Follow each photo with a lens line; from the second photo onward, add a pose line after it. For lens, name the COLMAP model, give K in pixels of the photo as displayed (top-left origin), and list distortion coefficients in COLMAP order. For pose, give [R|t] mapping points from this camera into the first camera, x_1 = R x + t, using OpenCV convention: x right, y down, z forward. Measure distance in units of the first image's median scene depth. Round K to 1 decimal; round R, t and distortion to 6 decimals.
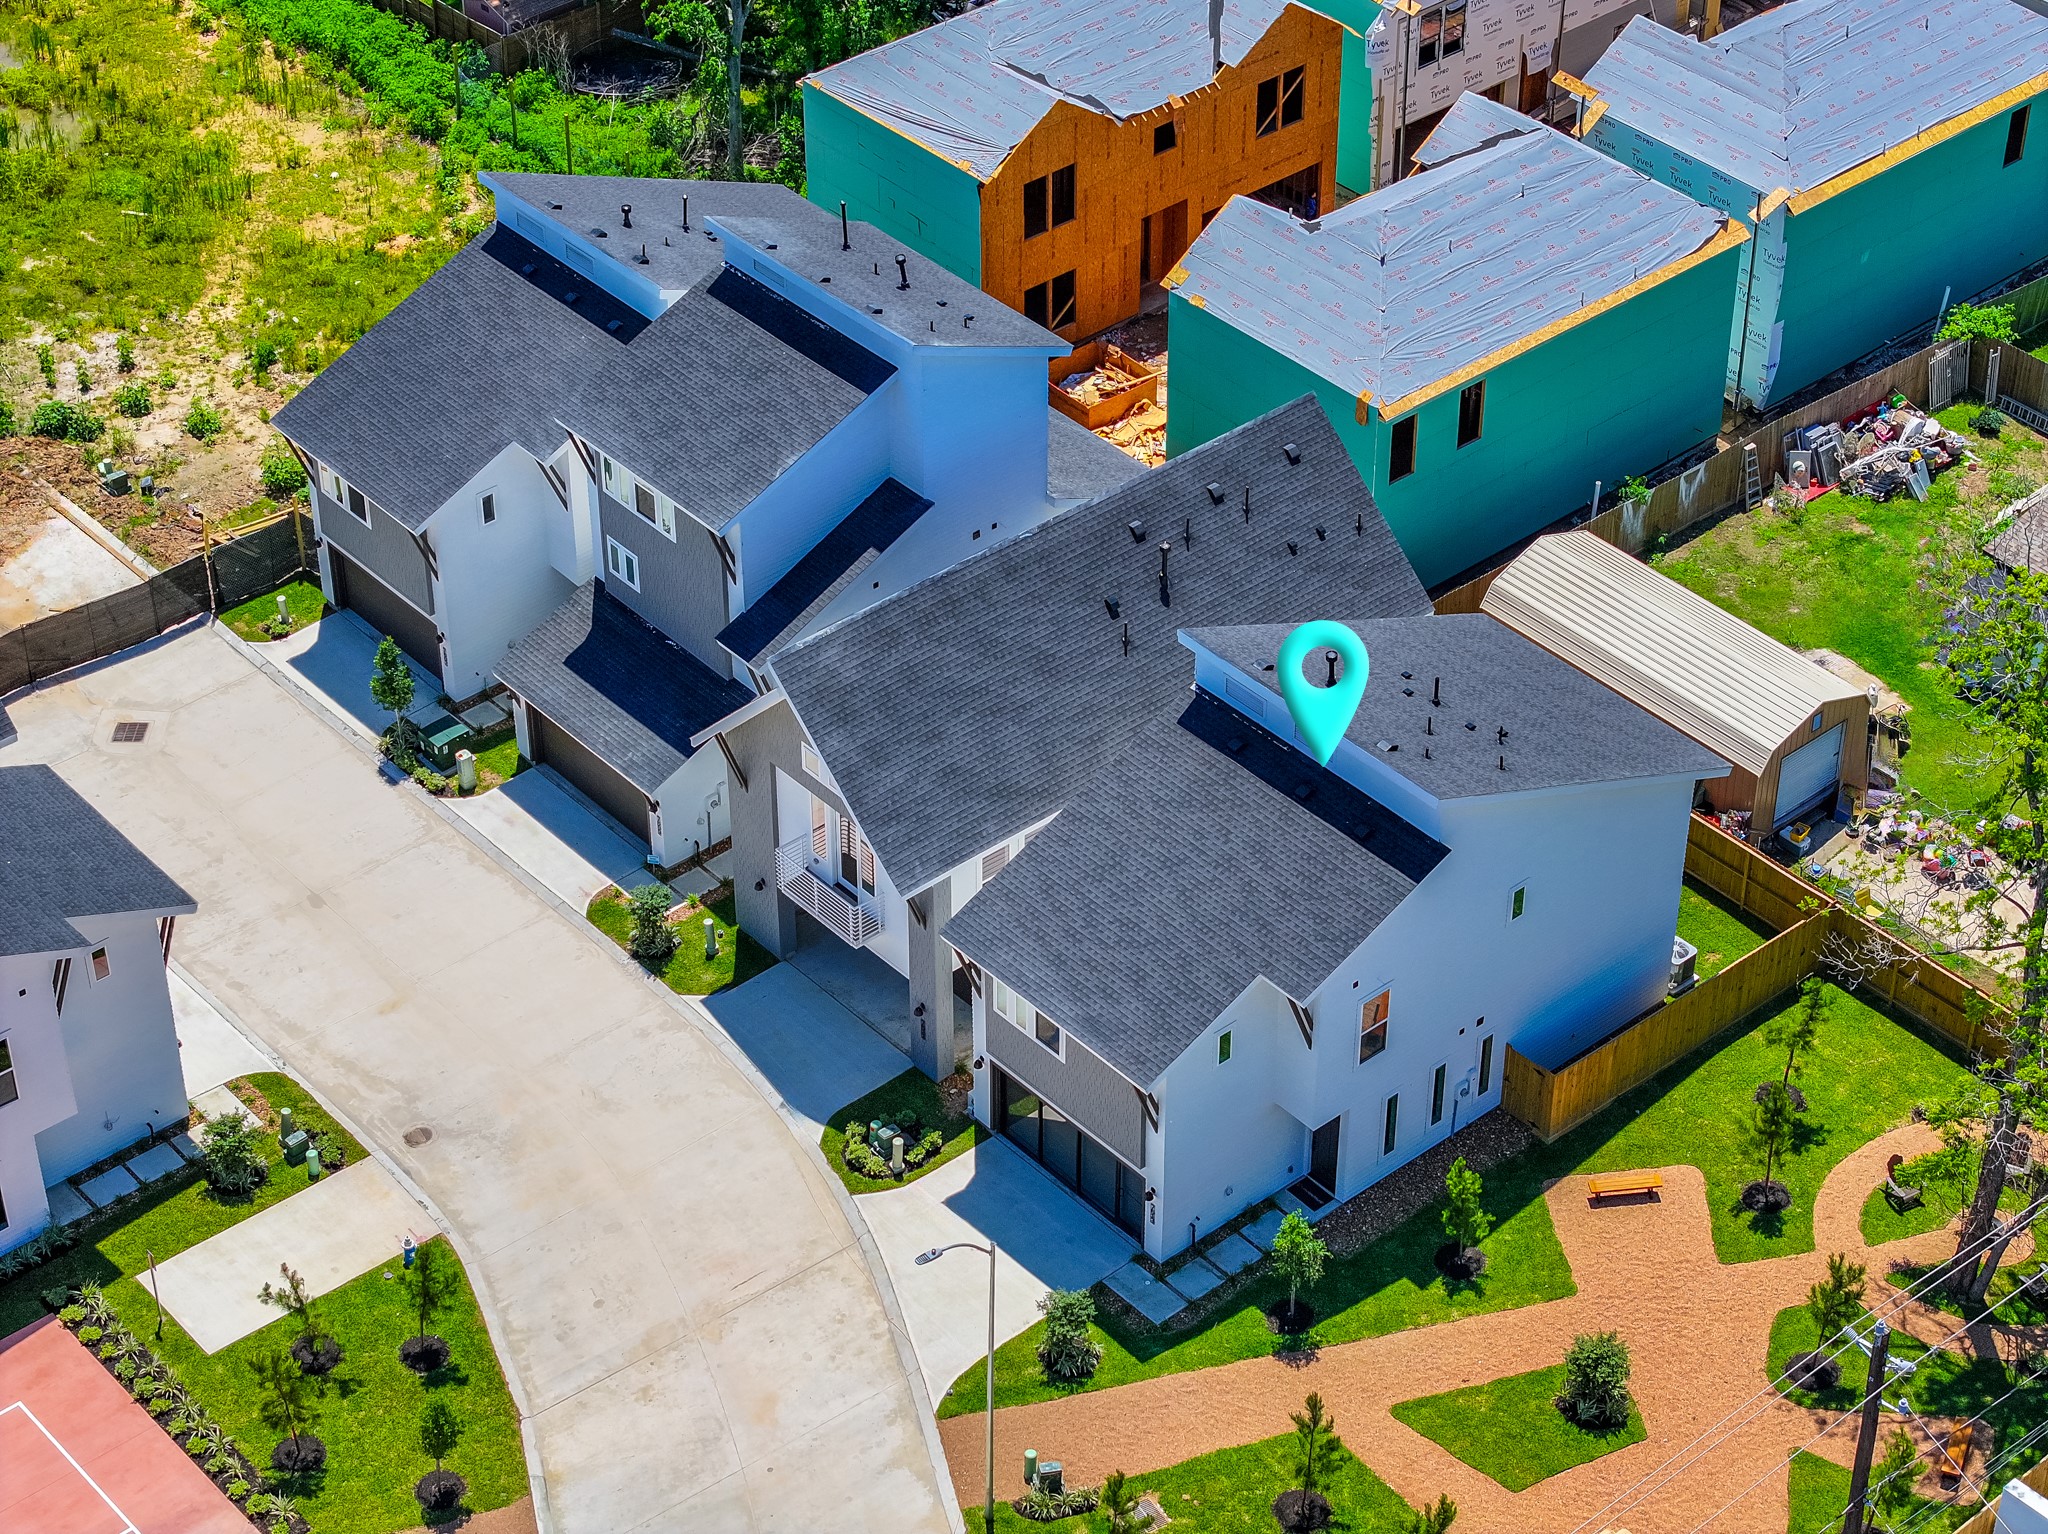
lens RADIAL K [[4084.9, 0, 1024.0], [0, 4084.9, 767.0], [0, 0, 1]] dist [-0.288136, 2.122994]
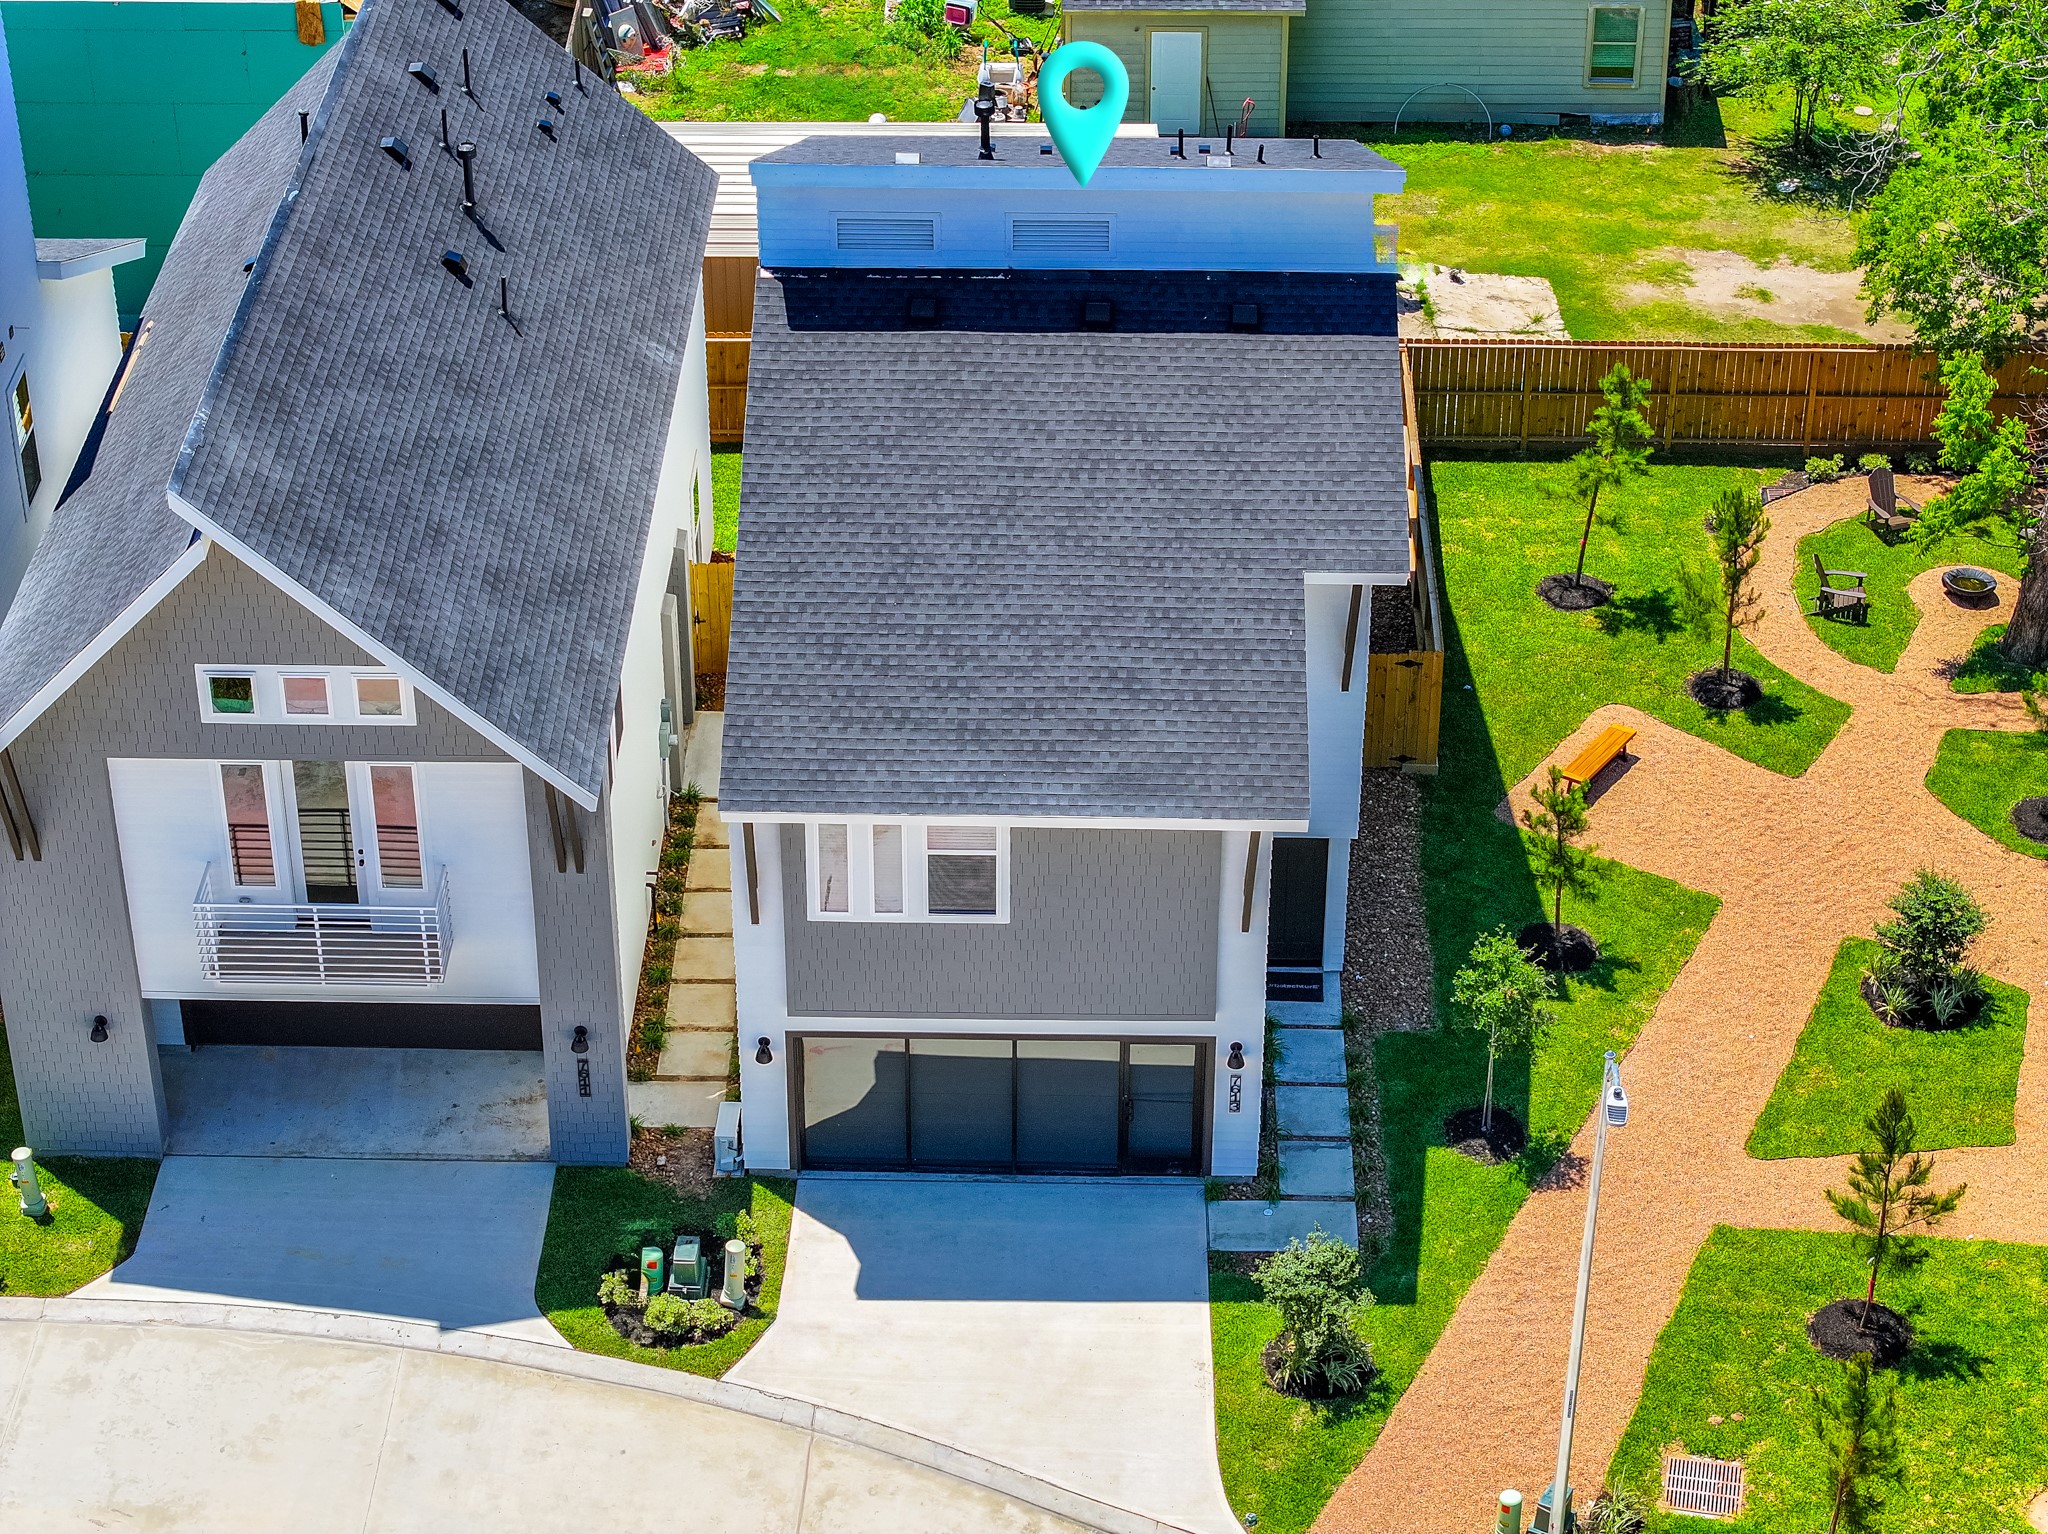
lens RADIAL K [[4084.9, 0, 1024.0], [0, 4084.9, 767.0], [0, 0, 1]] dist [-0.288136, 2.122994]
pose [[0.670588, -0.406414, 0.620596, -0.313733], [0.450207, 0.887860, 0.094965, 0.003587], [-0.589598, 0.215714, 0.778359, 0.564558]]
